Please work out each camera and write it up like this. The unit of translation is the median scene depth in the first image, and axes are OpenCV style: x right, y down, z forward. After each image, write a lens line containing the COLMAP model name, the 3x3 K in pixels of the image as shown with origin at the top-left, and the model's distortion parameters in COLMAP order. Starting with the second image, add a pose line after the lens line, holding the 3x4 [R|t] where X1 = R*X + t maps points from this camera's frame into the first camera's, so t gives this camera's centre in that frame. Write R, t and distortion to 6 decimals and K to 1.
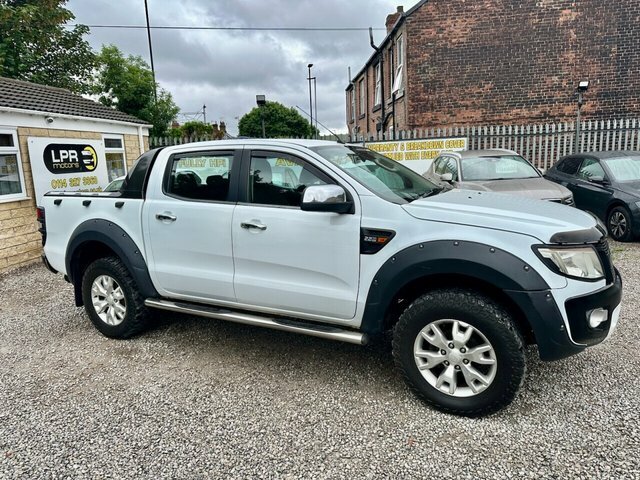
lens RADIAL K [[456.2, 0, 318.8], [0, 456.2, 240.2], [0, 0, 1]] dist [0.045669, -0.060399]
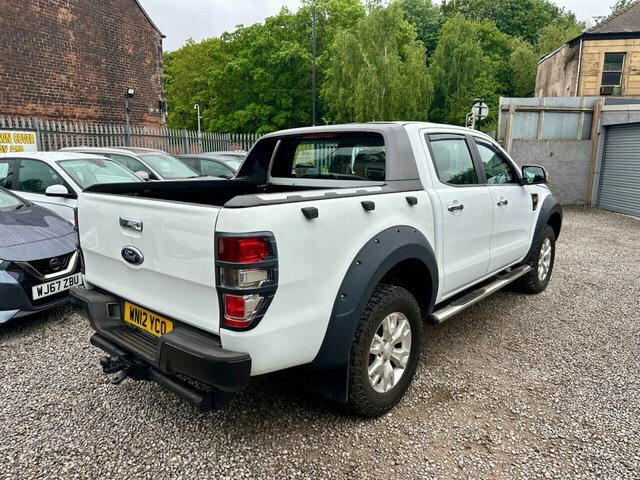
lens RADIAL K [[456.2, 0, 322.4], [0, 456.2, 243.6], [0, 0, 1]] dist [0.045669, -0.060399]
pose [[0.188744, -0.150964, 0.970353, -0.579772], [0.164160, 0.979060, 0.120388, -0.060221], [-0.968208, 0.136571, 0.209574, 0.506909]]
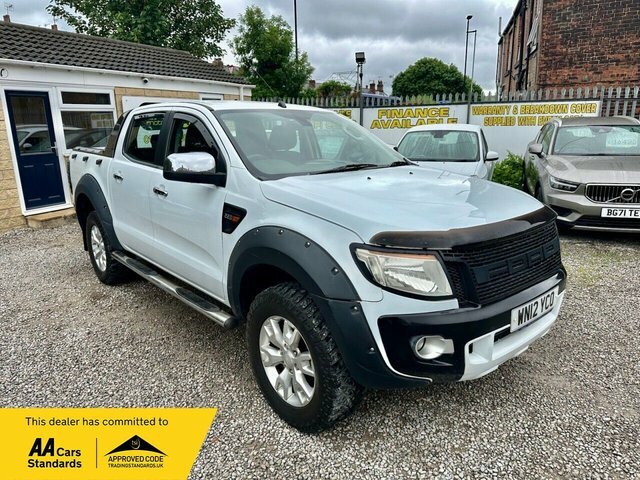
lens RADIAL K [[456.2, 0, 318.0], [0, 456.2, 240.3], [0, 0, 1]] dist [0.045669, -0.060399]
pose [[0.937133, 0.111788, -0.330583, 0.214468], [-0.084295, 0.991766, 0.096410, -0.021279], [0.338639, -0.062483, 0.938840, 0.074261]]
